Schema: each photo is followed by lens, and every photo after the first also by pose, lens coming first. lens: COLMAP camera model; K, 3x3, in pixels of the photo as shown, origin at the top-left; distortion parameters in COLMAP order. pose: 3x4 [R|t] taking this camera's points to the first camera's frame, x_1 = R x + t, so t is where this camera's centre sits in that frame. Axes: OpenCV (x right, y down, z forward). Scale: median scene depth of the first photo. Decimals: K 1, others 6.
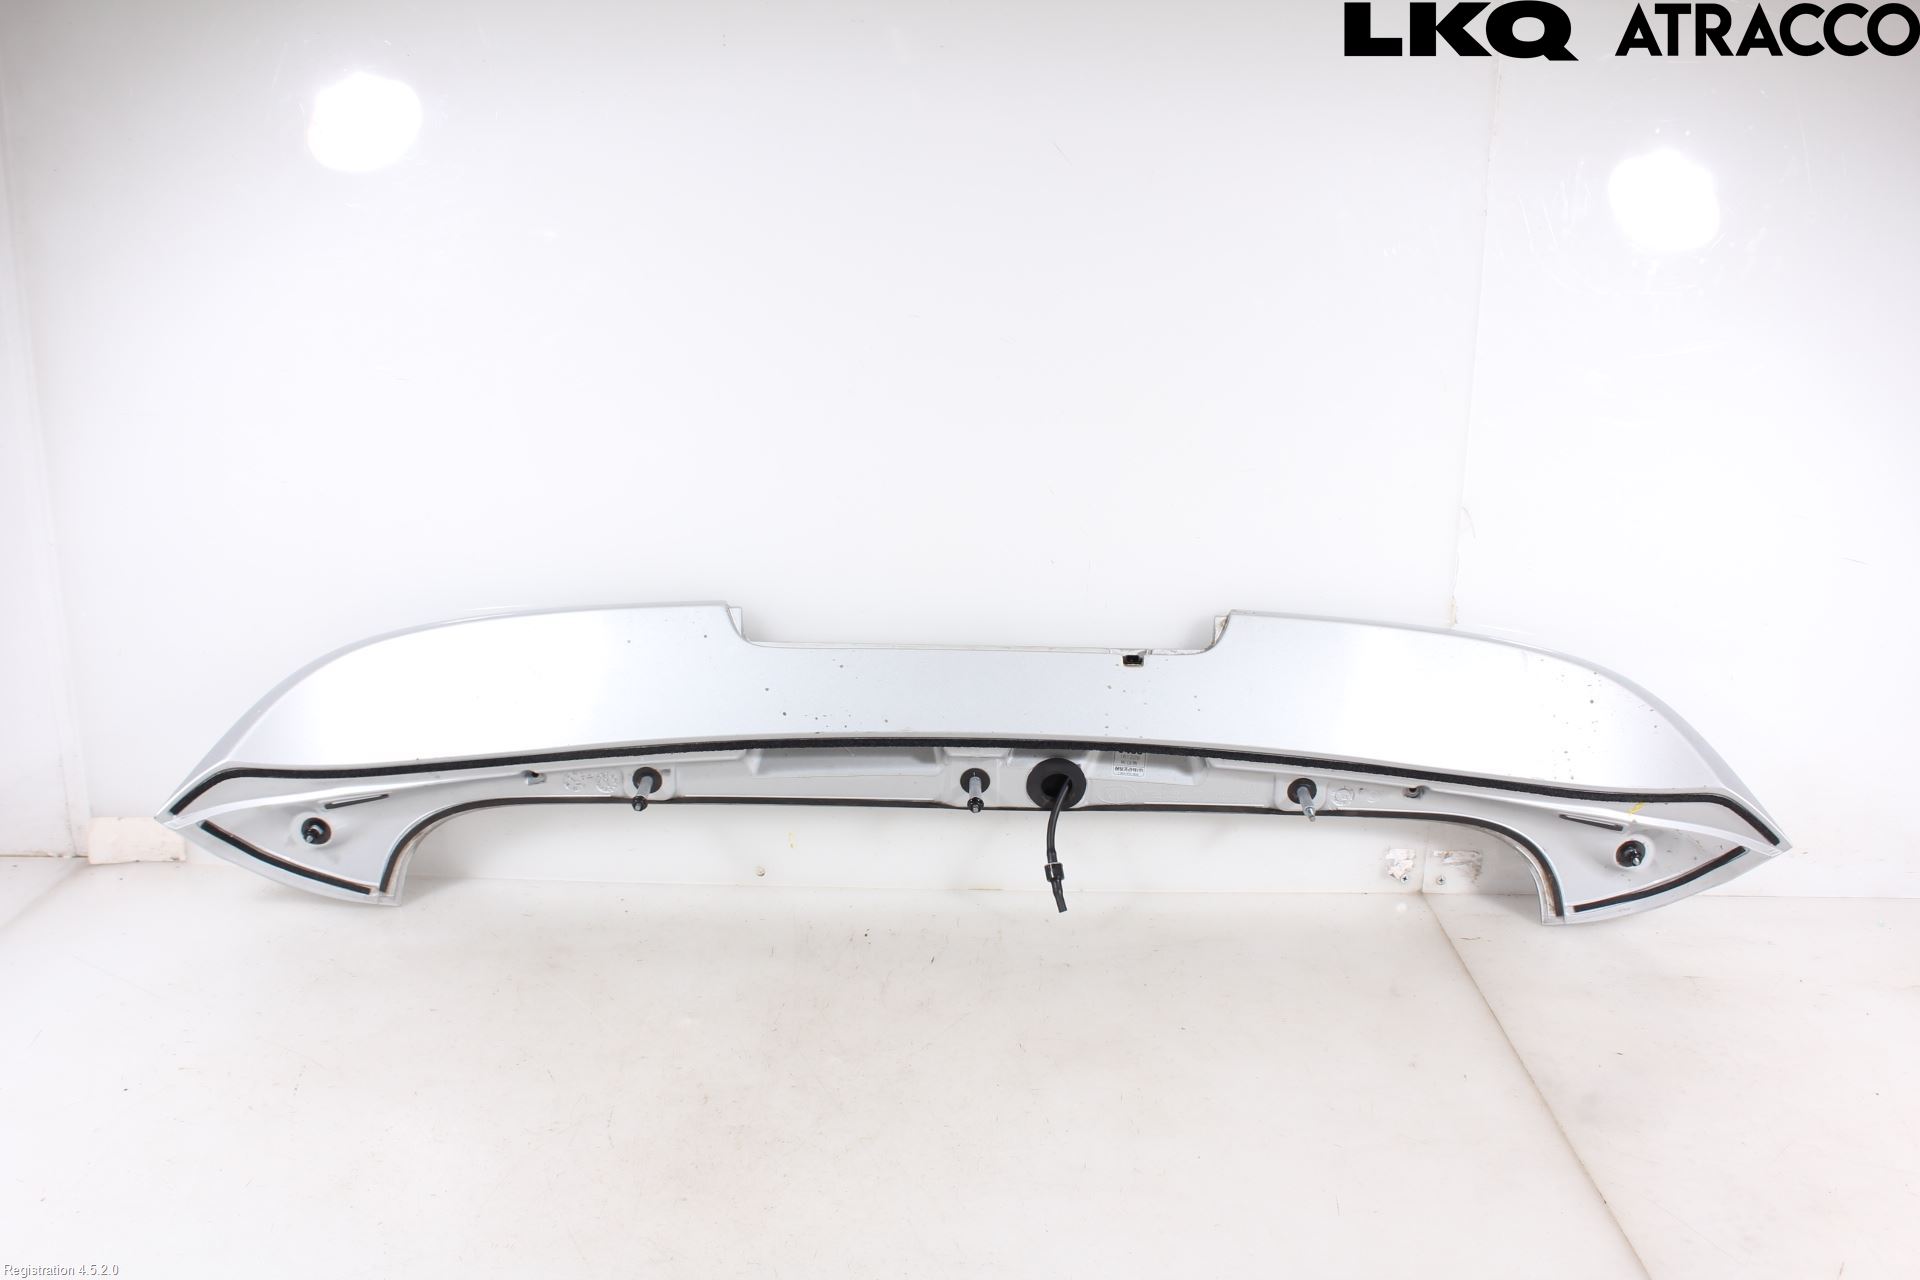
lens RADIAL K [[1735.0, 0, 960.0], [0, 1735.0, 640.0], [0, 0, 1]] dist [-0.087348, 0.001718]
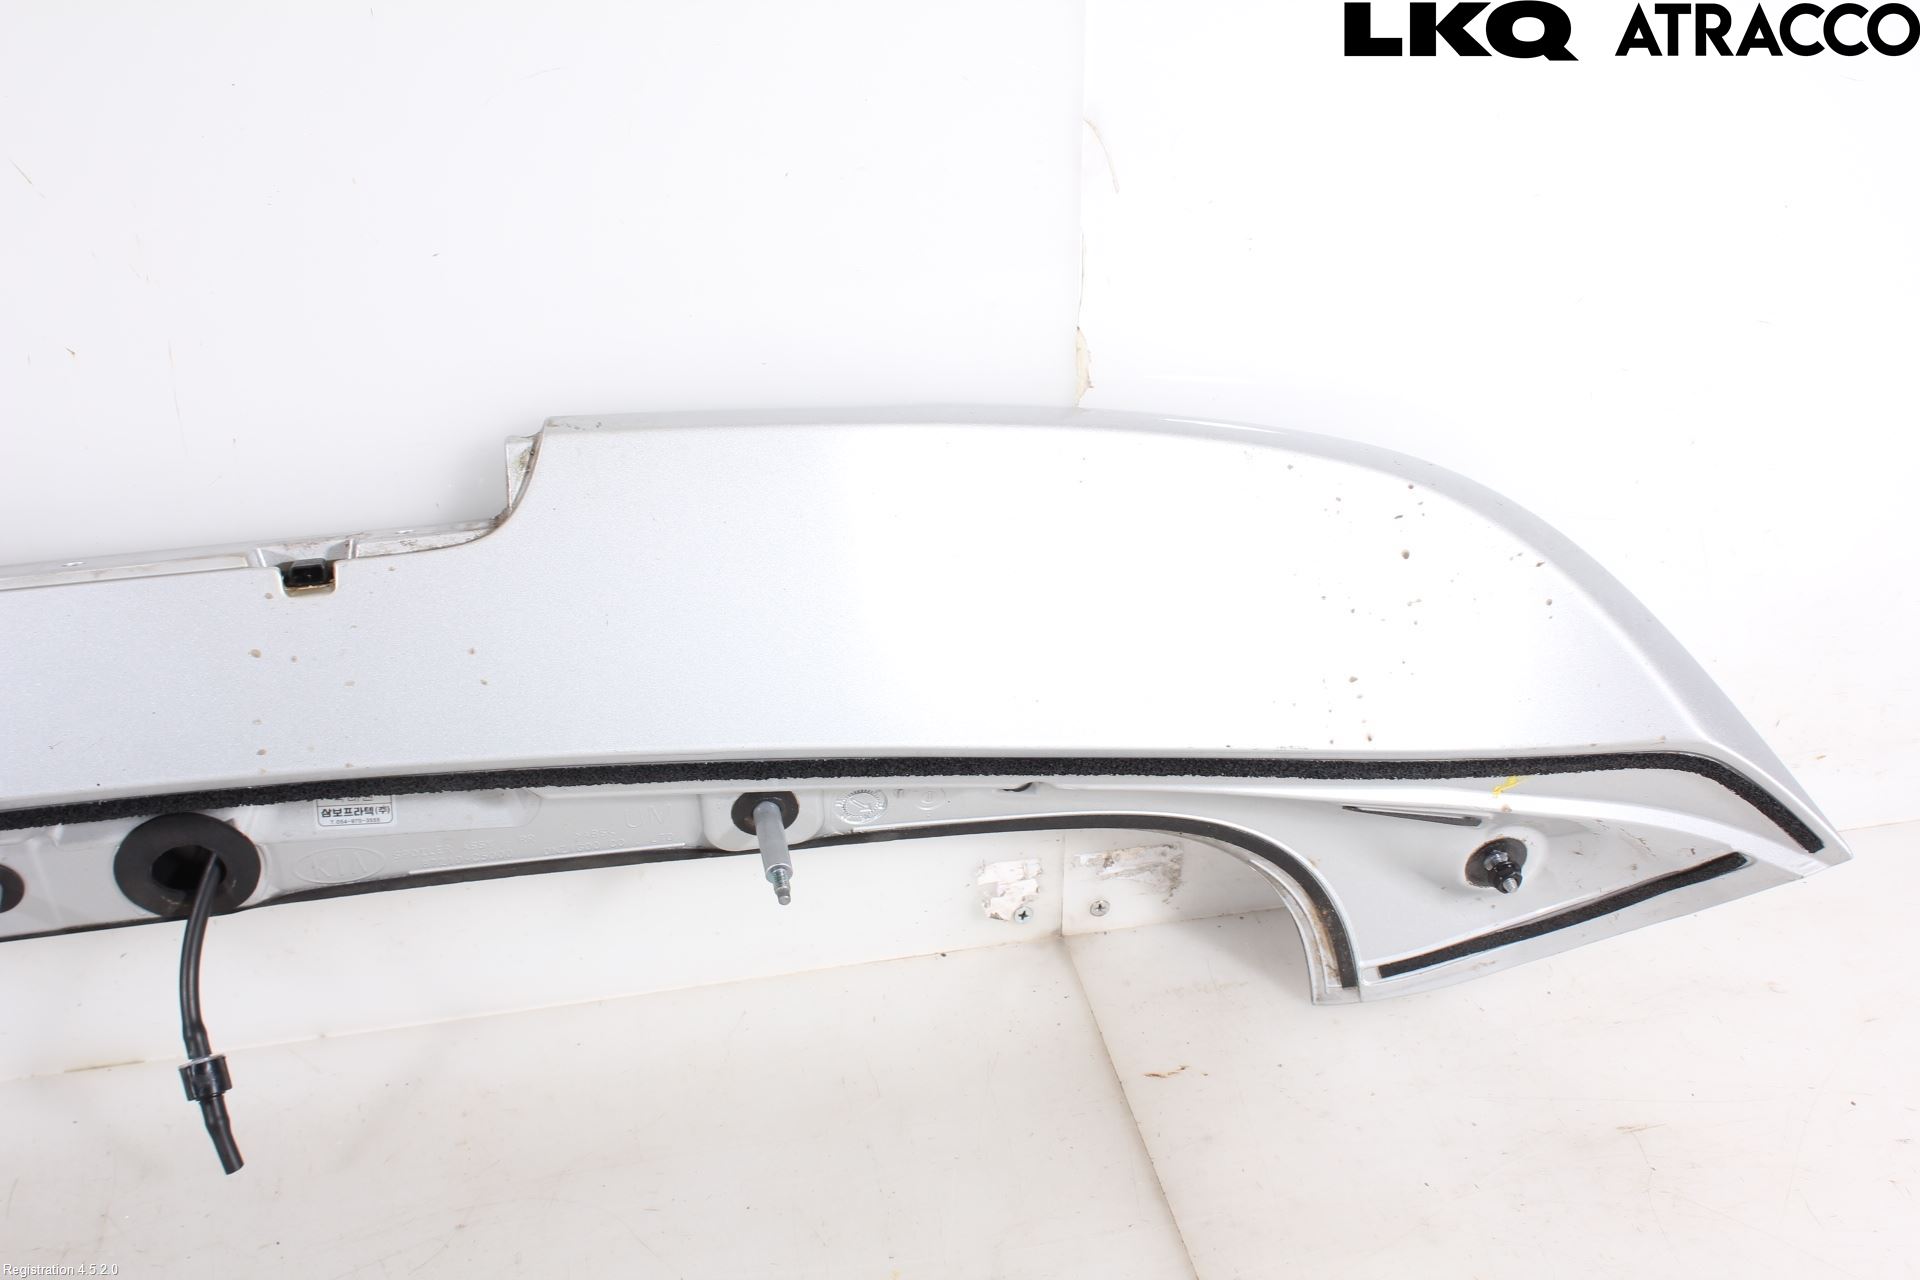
lens RADIAL K [[2181.7, 0, 960.0], [0, 2181.7, 640.0], [0, 0, 1]] dist [-0.105805, 0.009250]
pose [[0.978489, -0.123010, 0.165613, 0.161230], [0.078192, 0.964024, 0.254055, -0.089139], [-0.190906, -0.235641, 0.952905, 0.483080]]
